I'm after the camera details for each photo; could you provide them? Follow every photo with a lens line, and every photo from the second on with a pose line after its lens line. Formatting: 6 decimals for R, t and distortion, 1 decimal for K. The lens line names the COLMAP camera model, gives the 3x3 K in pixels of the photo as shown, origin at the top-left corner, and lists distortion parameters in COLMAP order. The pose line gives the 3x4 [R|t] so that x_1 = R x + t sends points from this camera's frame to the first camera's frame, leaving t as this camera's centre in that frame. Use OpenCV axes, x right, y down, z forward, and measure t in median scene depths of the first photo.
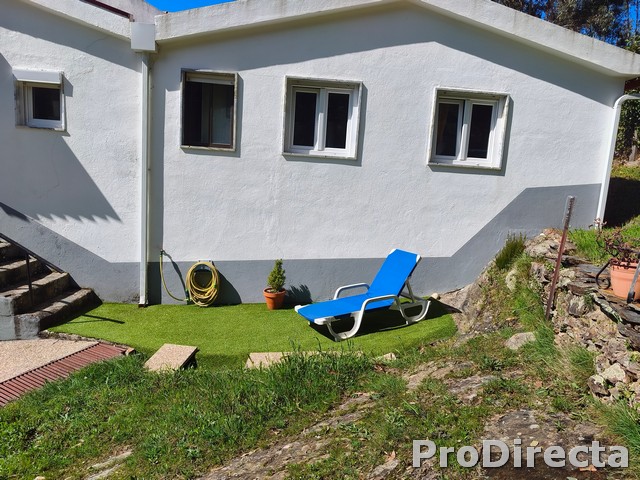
lens RADIAL K [[426.2, 0, 323.4], [0, 426.2, 237.3], [0, 0, 1]] dist [0.021076, -0.014648]
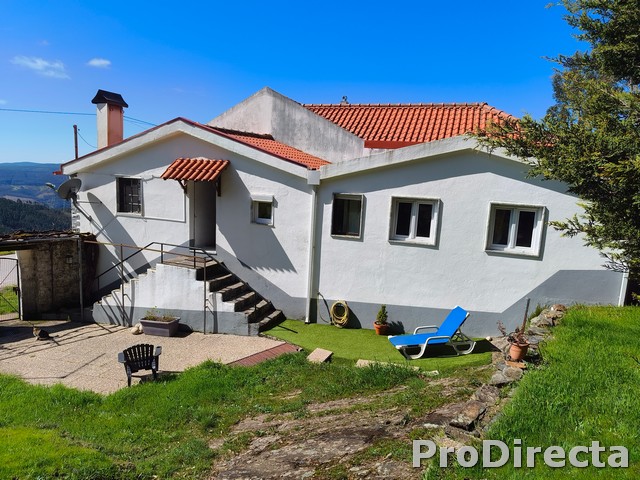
lens RADIAL K [[426.2, 0, 321.1], [0, 426.2, 235.2], [0, 0, 1]] dist [0.021076, -0.014648]
pose [[0.932831, 0.036770, -0.358433, 0.255095], [-0.042517, 0.999062, -0.008163, -0.196279], [0.357797, 0.022854, 0.933520, -0.643519]]
